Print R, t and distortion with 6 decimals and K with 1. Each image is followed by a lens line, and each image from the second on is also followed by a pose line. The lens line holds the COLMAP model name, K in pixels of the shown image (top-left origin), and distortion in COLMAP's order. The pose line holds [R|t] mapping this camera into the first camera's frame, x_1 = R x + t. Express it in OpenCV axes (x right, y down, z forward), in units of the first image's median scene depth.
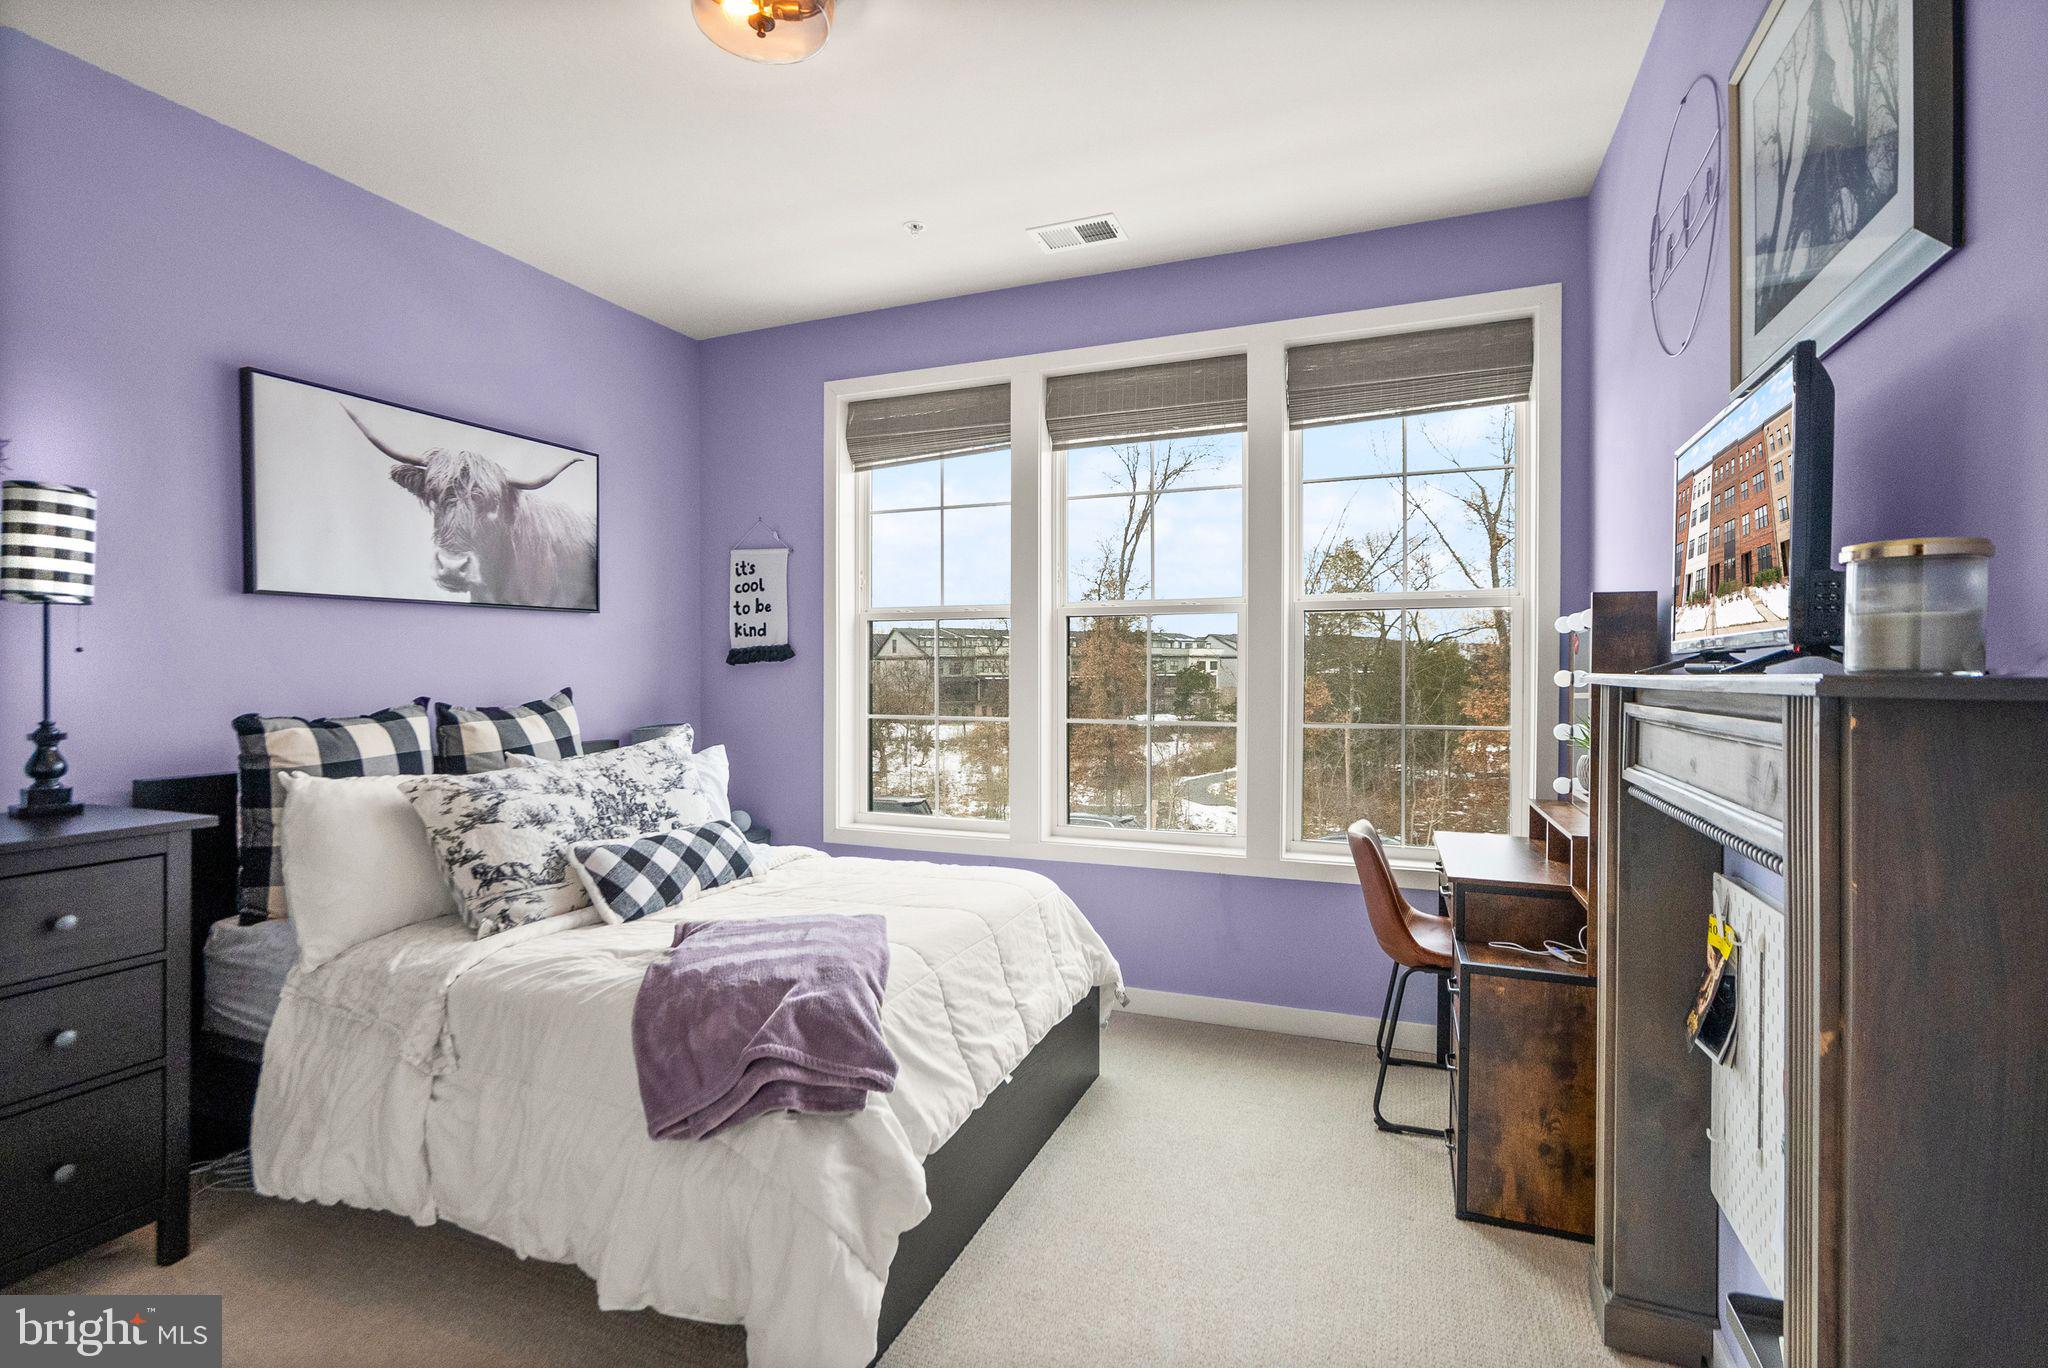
lens RADIAL K [[965.4, 0, 1022.4], [0, 965.4, 676.7], [0, 0, 1]] dist [0.001731, 0.000197]
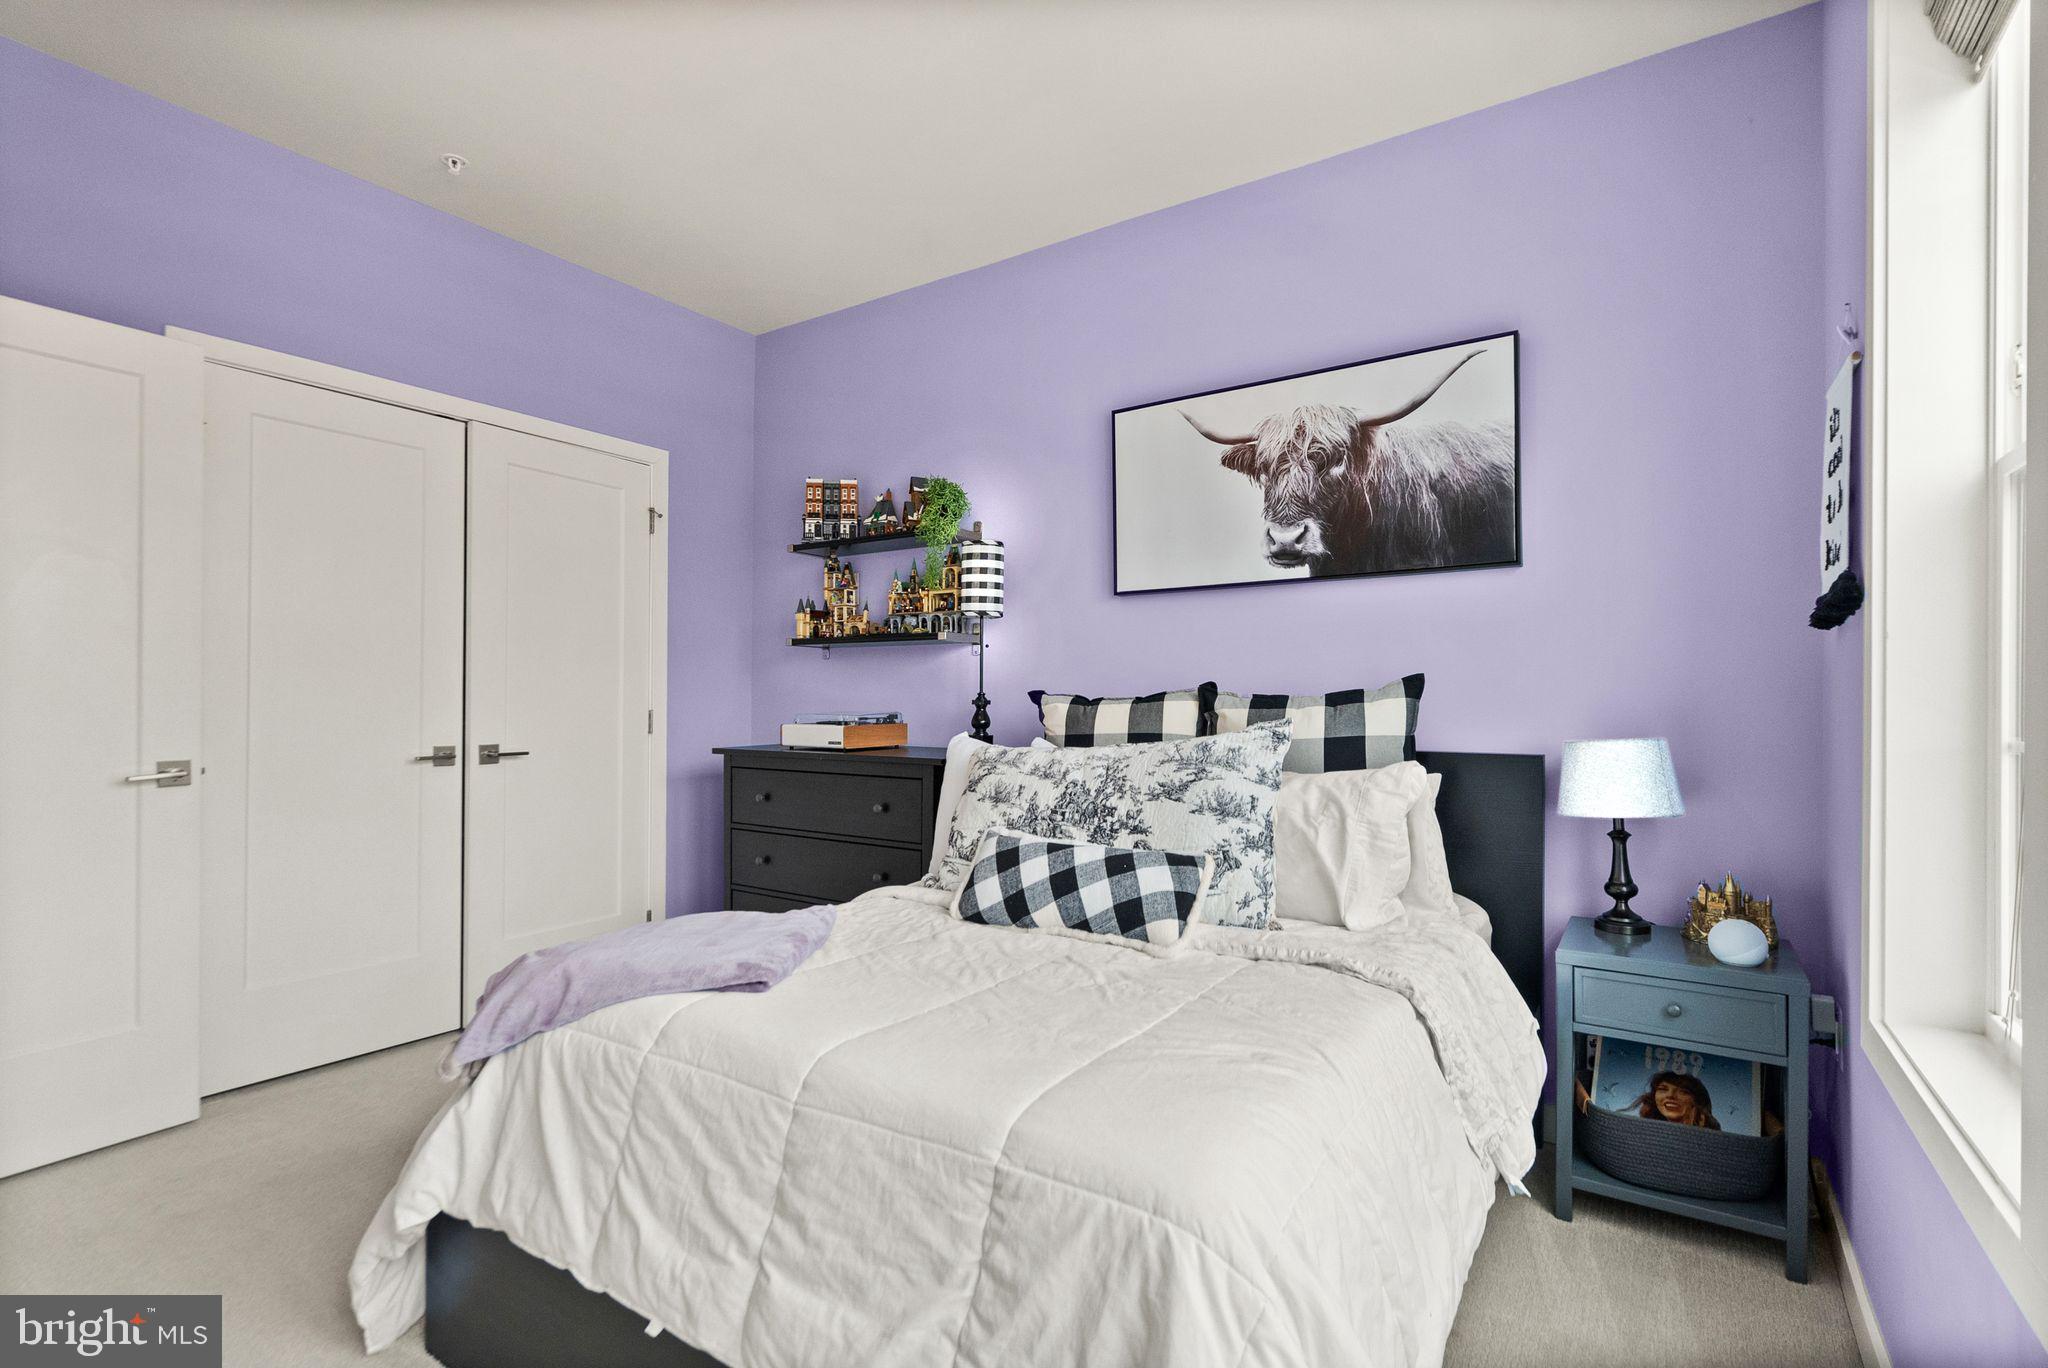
lens RADIAL K [[965.4, 0, 1021.9], [0, 965.4, 695.1], [0, 0, 1]] dist [0.001731, 0.000197]
pose [[-0.212183, -0.001179, -0.977229, 0.355930], [-0.008187, 0.999966, 0.000572, 0.033857], [0.977196, 0.008122, -0.212185, 0.964979]]
